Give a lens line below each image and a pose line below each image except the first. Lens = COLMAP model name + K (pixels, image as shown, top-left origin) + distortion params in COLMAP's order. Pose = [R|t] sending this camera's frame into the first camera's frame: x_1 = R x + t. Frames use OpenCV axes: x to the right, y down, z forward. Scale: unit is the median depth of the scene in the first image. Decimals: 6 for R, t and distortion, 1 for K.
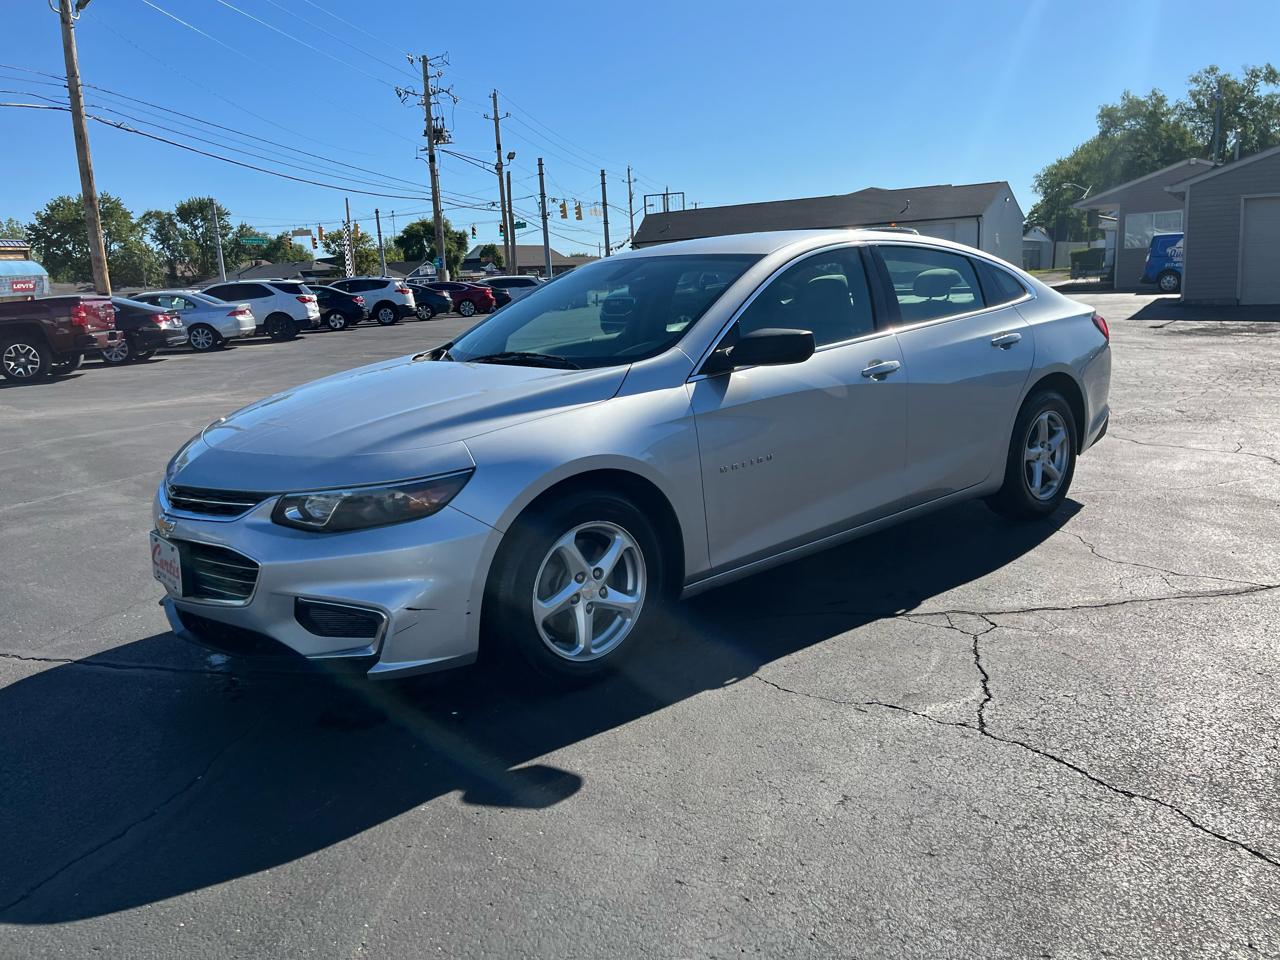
lens RADIAL K [[972.4, 0, 656.0], [0, 972.4, 461.4], [0, 0, 1]] dist [0.063884, -0.080894]
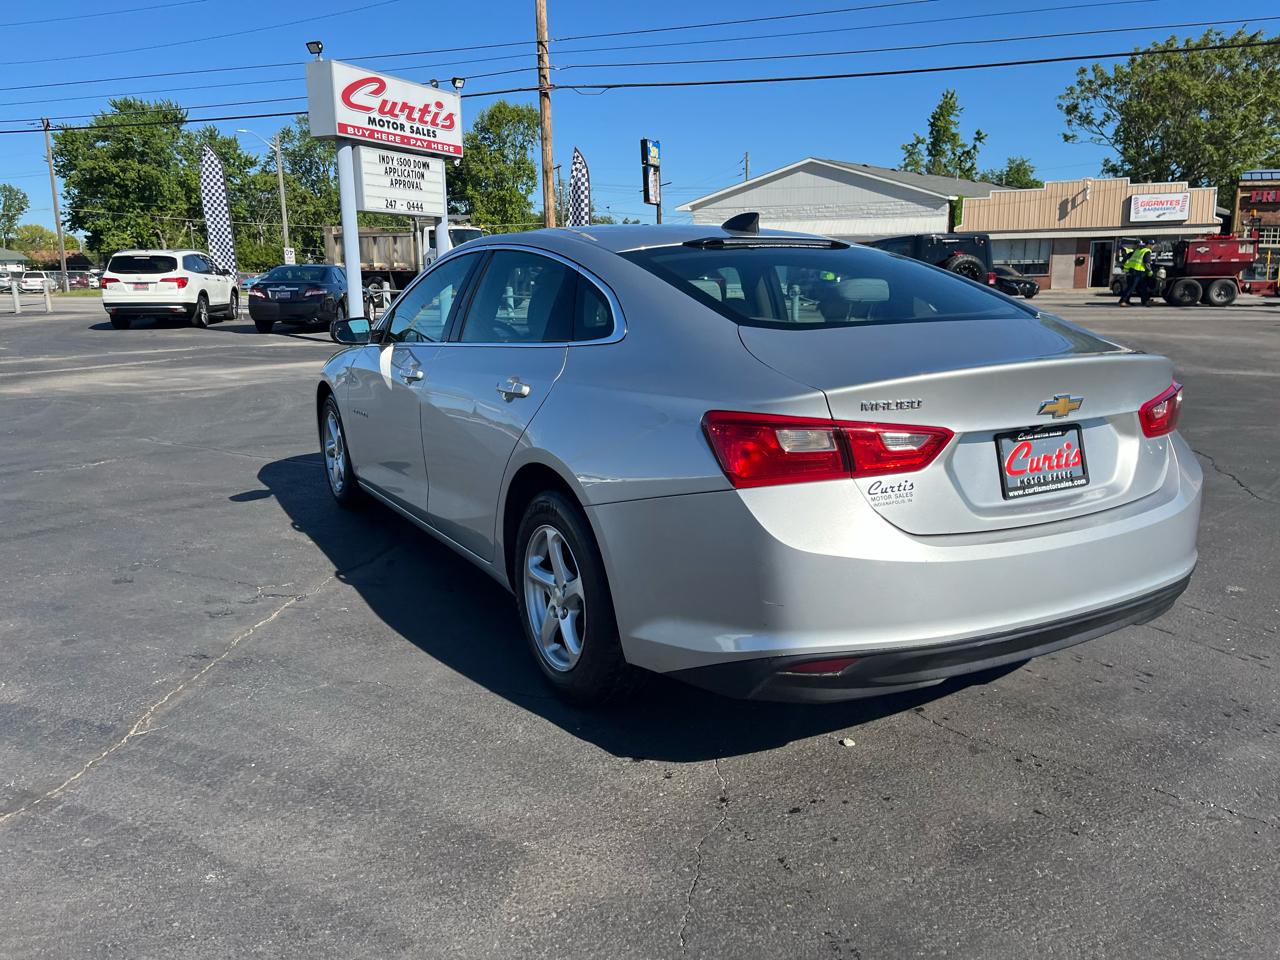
lens RADIAL K [[971.2, 0, 651.7], [0, 971.2, 472.2], [0, 0, 1]] dist [0.064452, -0.079208]
pose [[-0.190575, 0.246524, -0.950214, 0.274182], [-0.161853, 0.946817, 0.278104, -0.075034], [0.968238, 0.206794, -0.140539, 0.328694]]
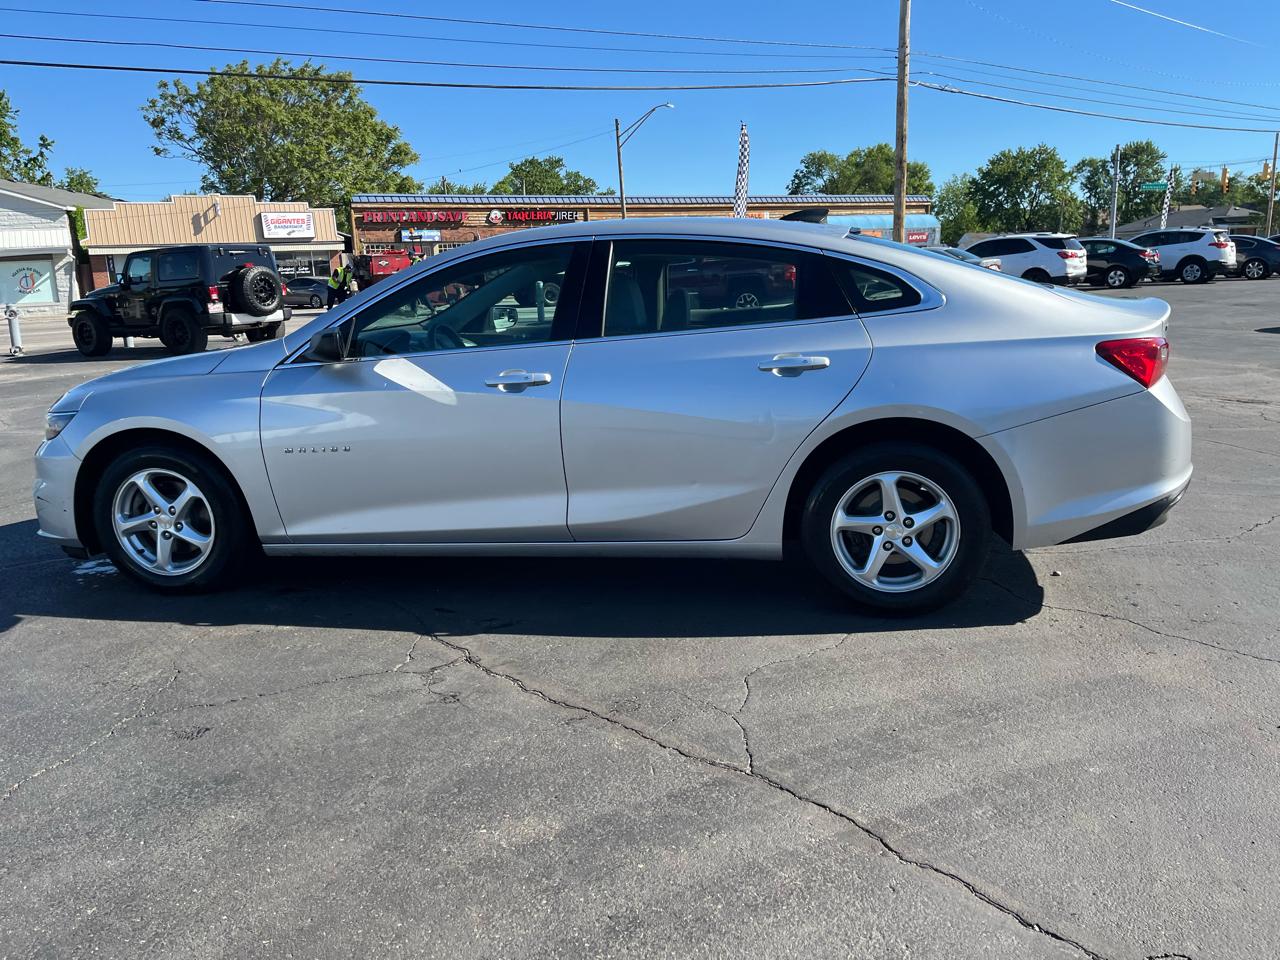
lens RADIAL K [[972.4, 0, 653.1], [0, 972.4, 482.7], [0, 0, 1]] dist [0.063884, -0.080894]
pose [[0.634188, 0.191525, -0.749082, 0.236398], [-0.137358, 0.981331, 0.134617, -0.032825], [0.760880, 0.017519, 0.648656, 0.118328]]
